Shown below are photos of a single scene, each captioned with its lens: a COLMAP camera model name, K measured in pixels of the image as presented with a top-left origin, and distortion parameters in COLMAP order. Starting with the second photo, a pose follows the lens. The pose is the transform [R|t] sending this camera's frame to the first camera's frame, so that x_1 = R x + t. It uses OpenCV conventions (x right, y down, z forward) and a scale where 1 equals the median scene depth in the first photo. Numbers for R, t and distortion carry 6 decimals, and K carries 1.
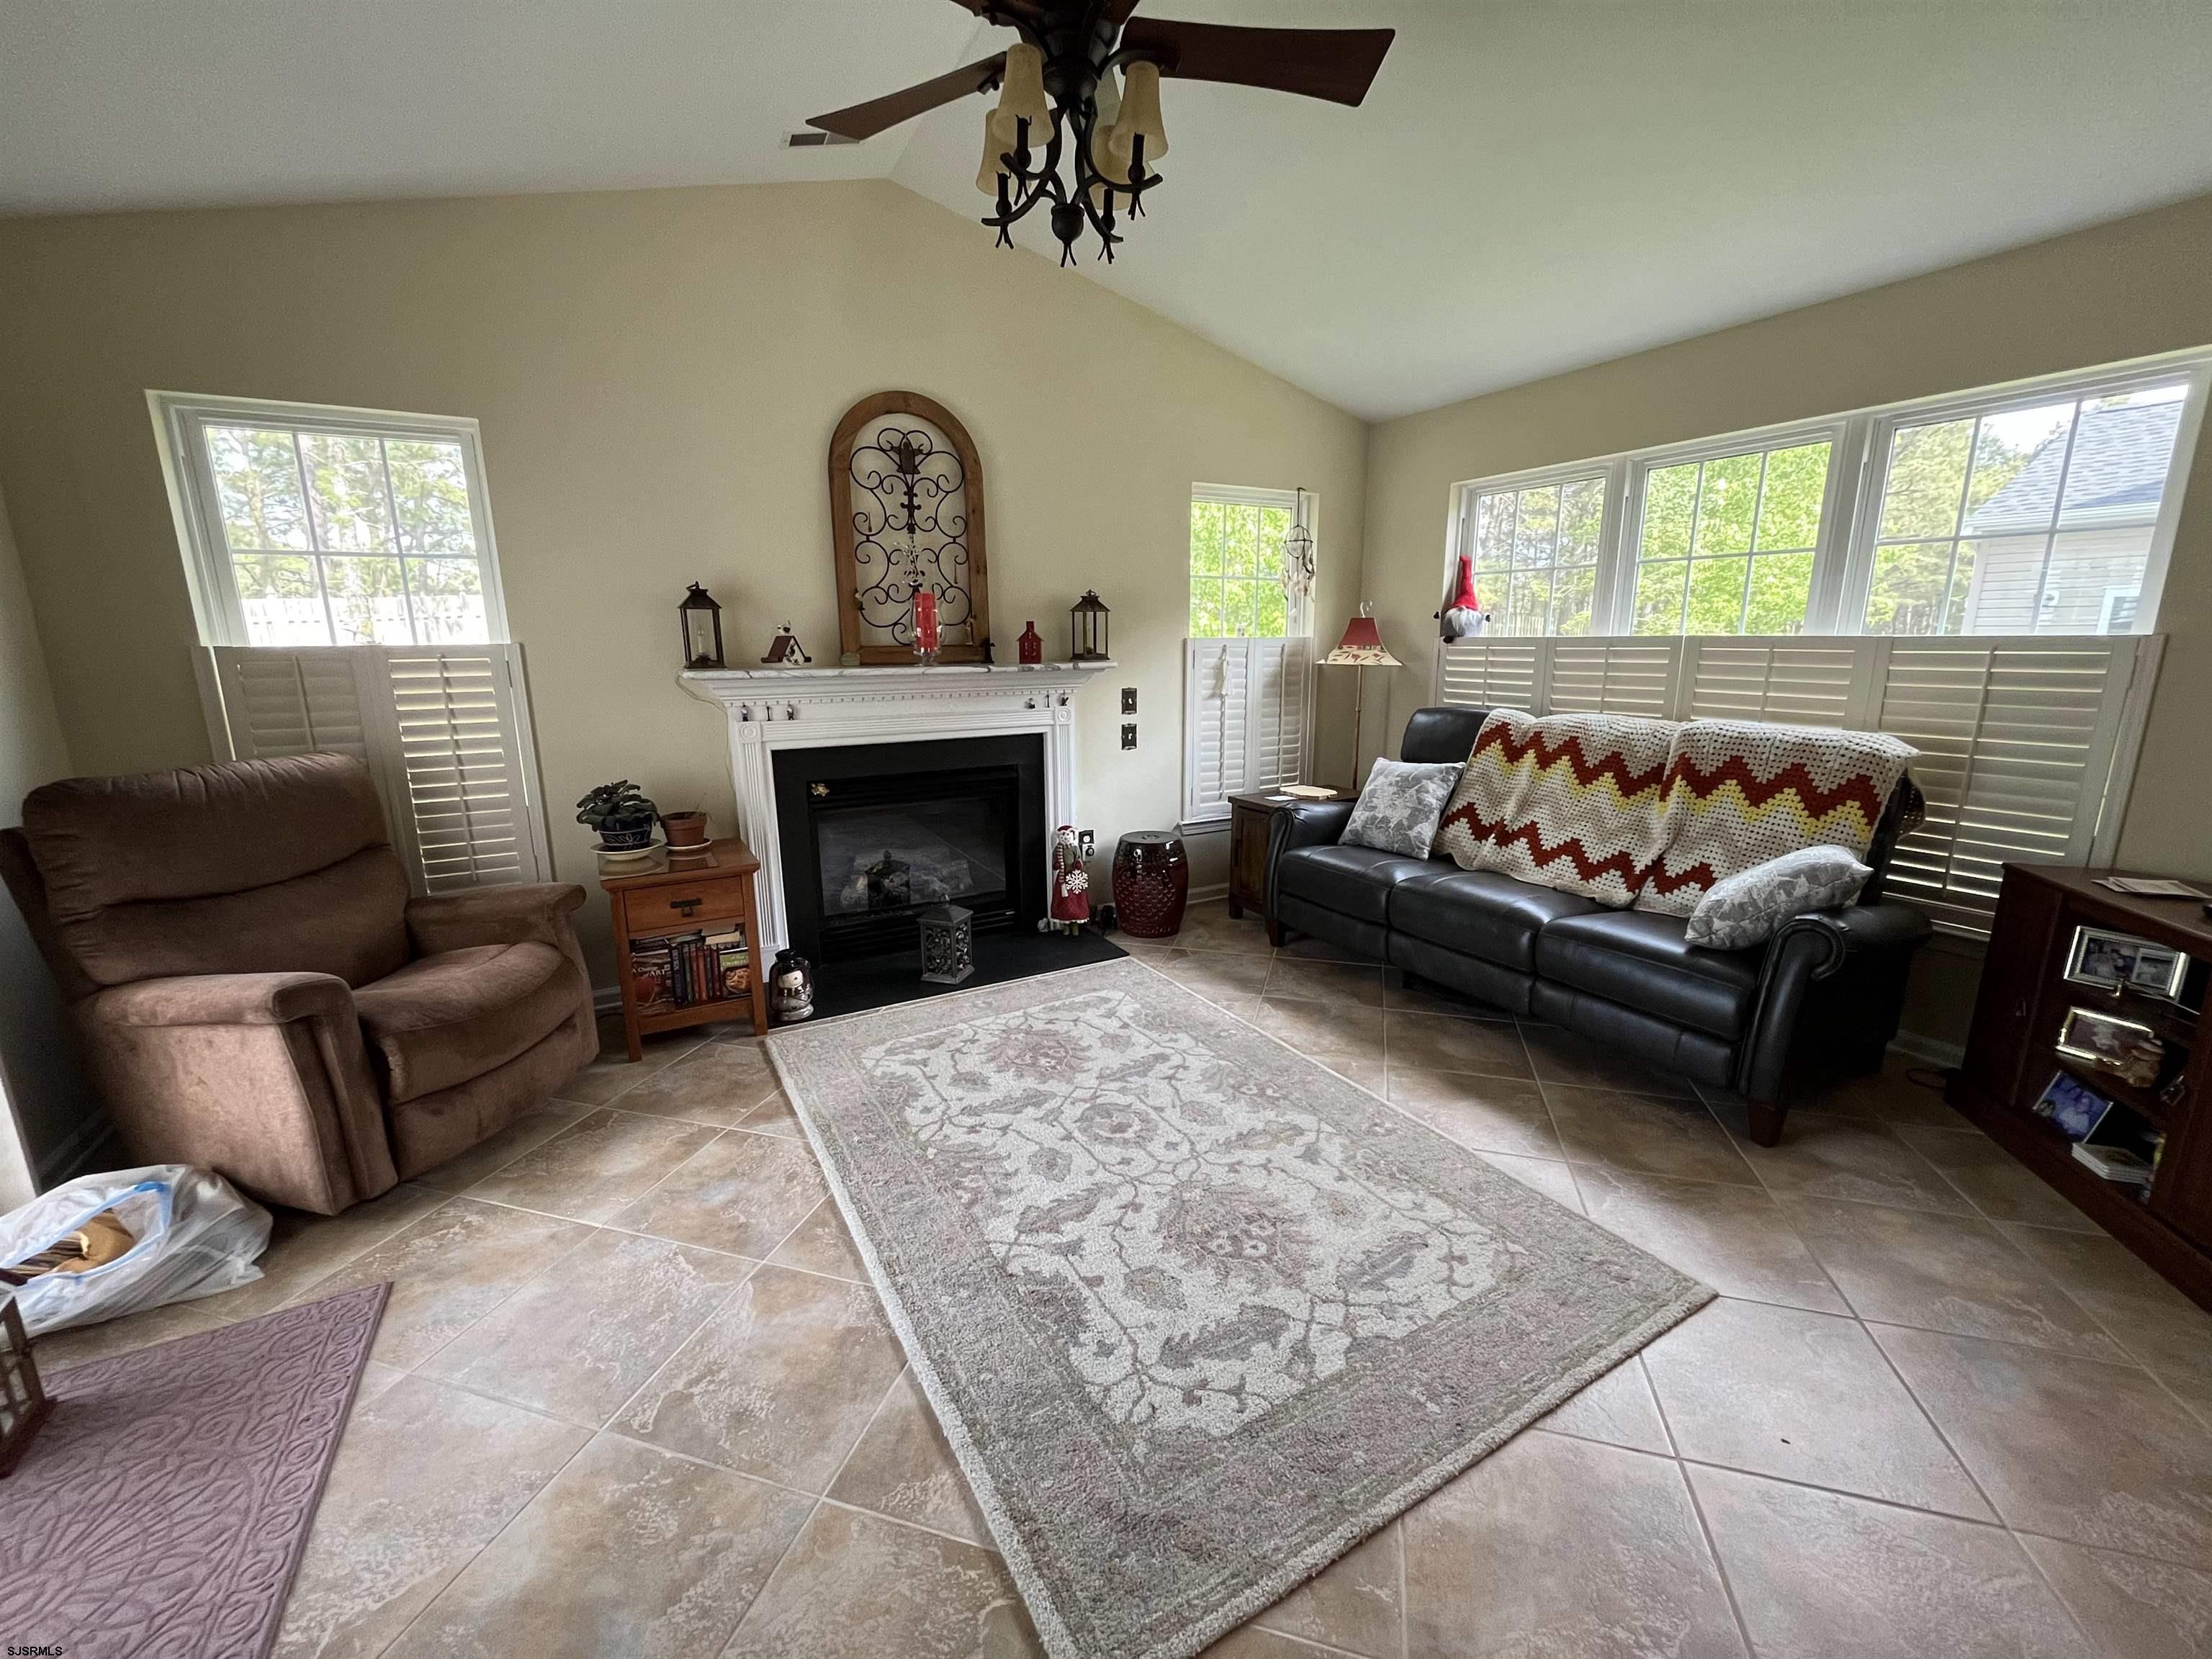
lens RADIAL K [[891.0, 0, 1103.7], [0, 891.0, 827.8], [0, 0, 1]] dist [-0.001580, -0.000339]
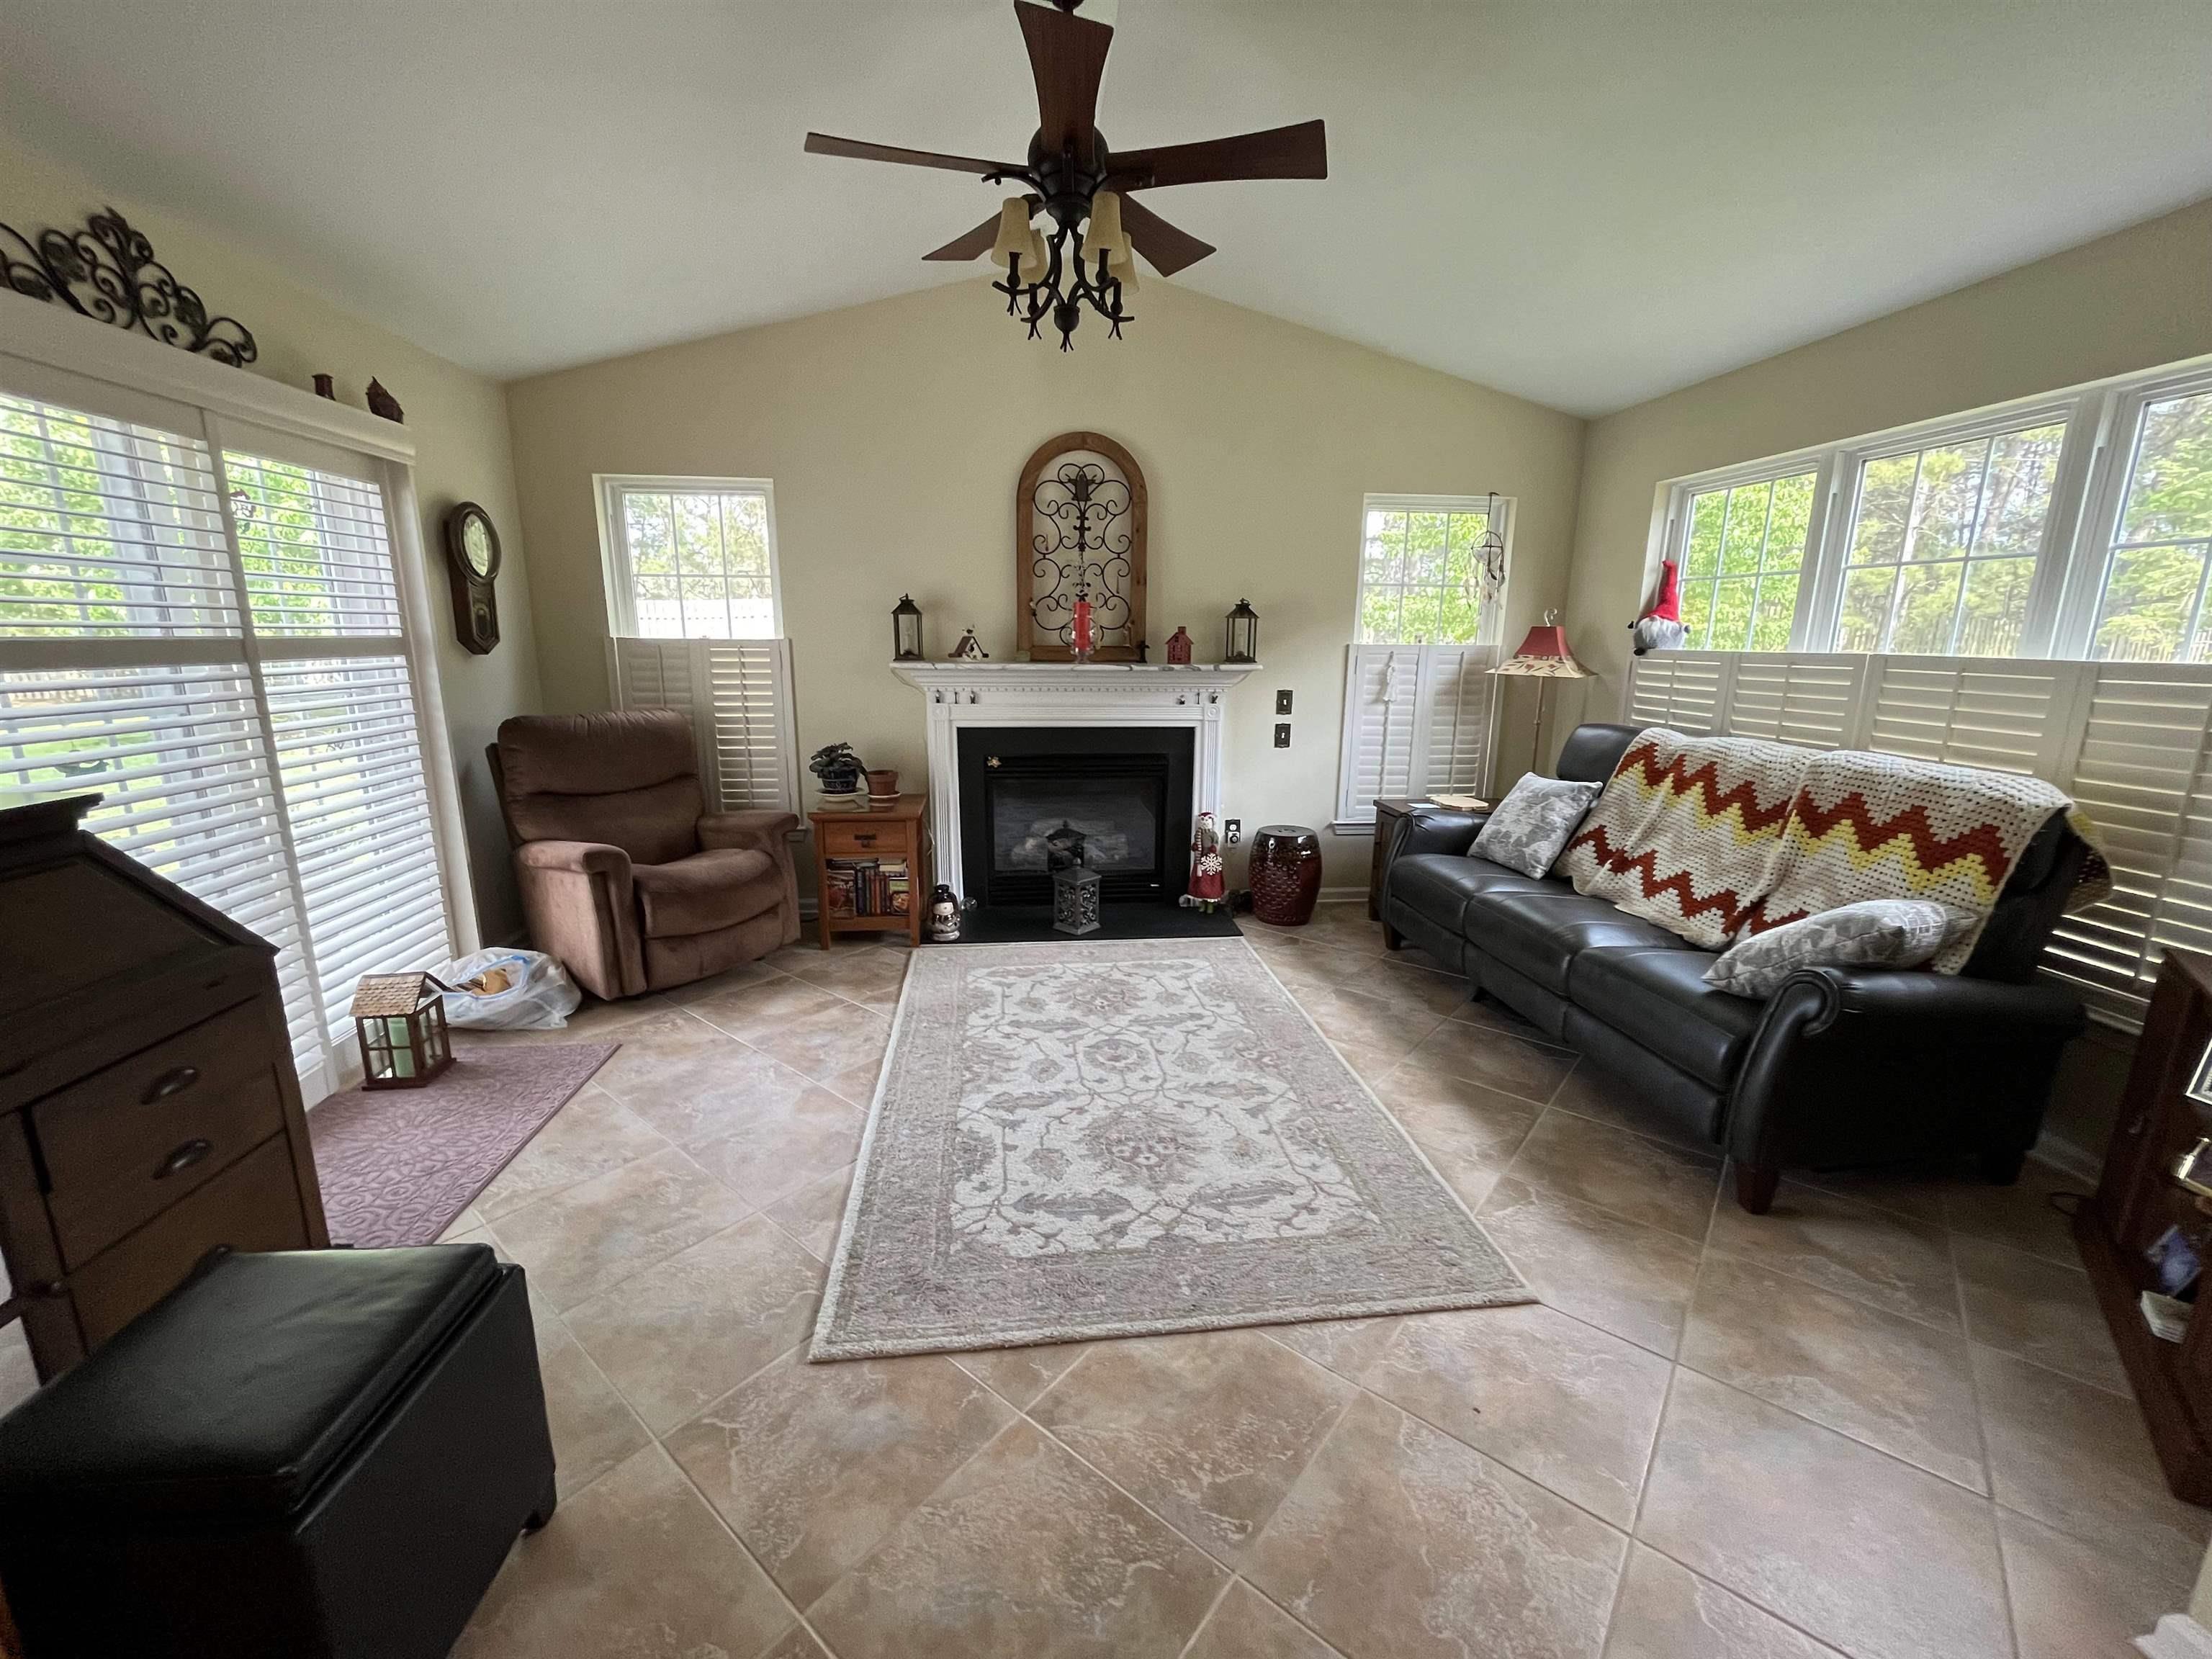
lens RADIAL K [[891.4, 0, 1103.6], [0, 891.4, 828.0], [0, 0, 1]] dist [-0.001296, -0.000237]
pose [[0.918791, 0.099526, -0.381992, 0.339340], [-0.098599, 0.994883, 0.022055, 0.006747], [0.382233, 0.017400, 0.923902, -0.085092]]
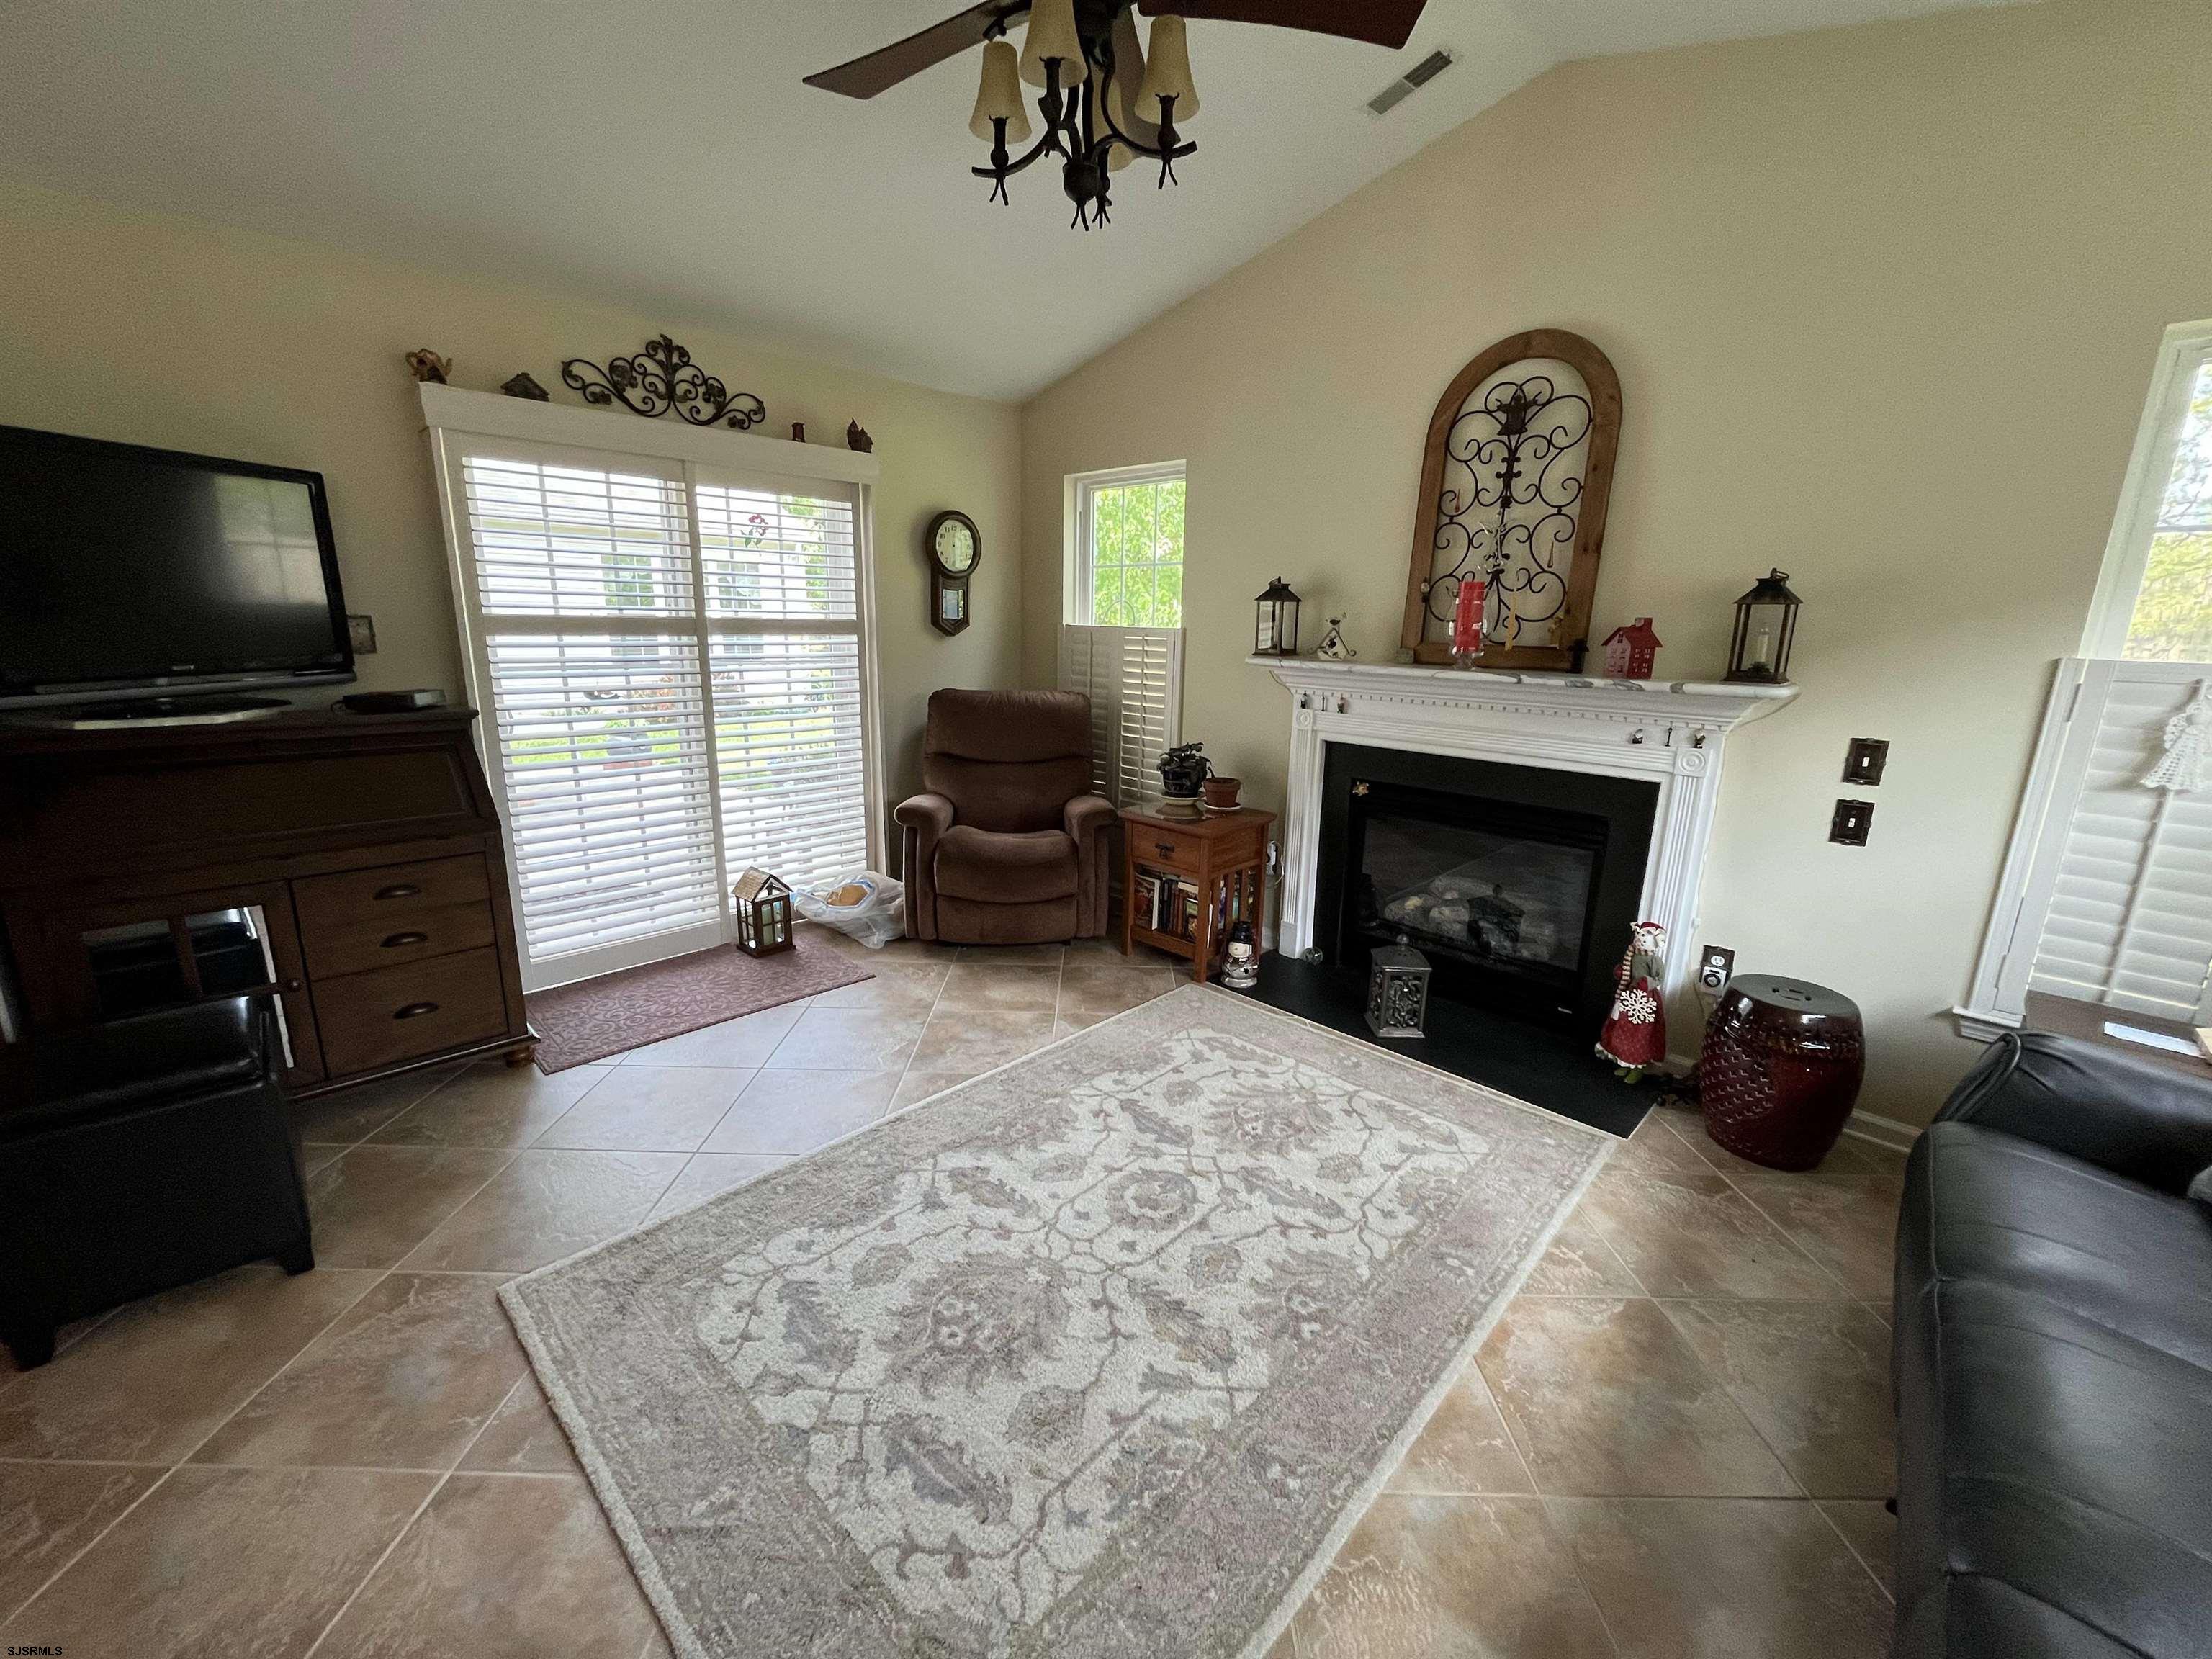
lens RADIAL K [[891.0, 0, 1103.7], [0, 891.0, 827.8], [0, 0, 1]] dist [-0.001580, -0.000339]
pose [[0.275186, 0.235484, -0.932105, 0.584711], [-0.224716, 0.958436, 0.175793, -0.124609], [0.934759, 0.161083, 0.316665, 0.502591]]
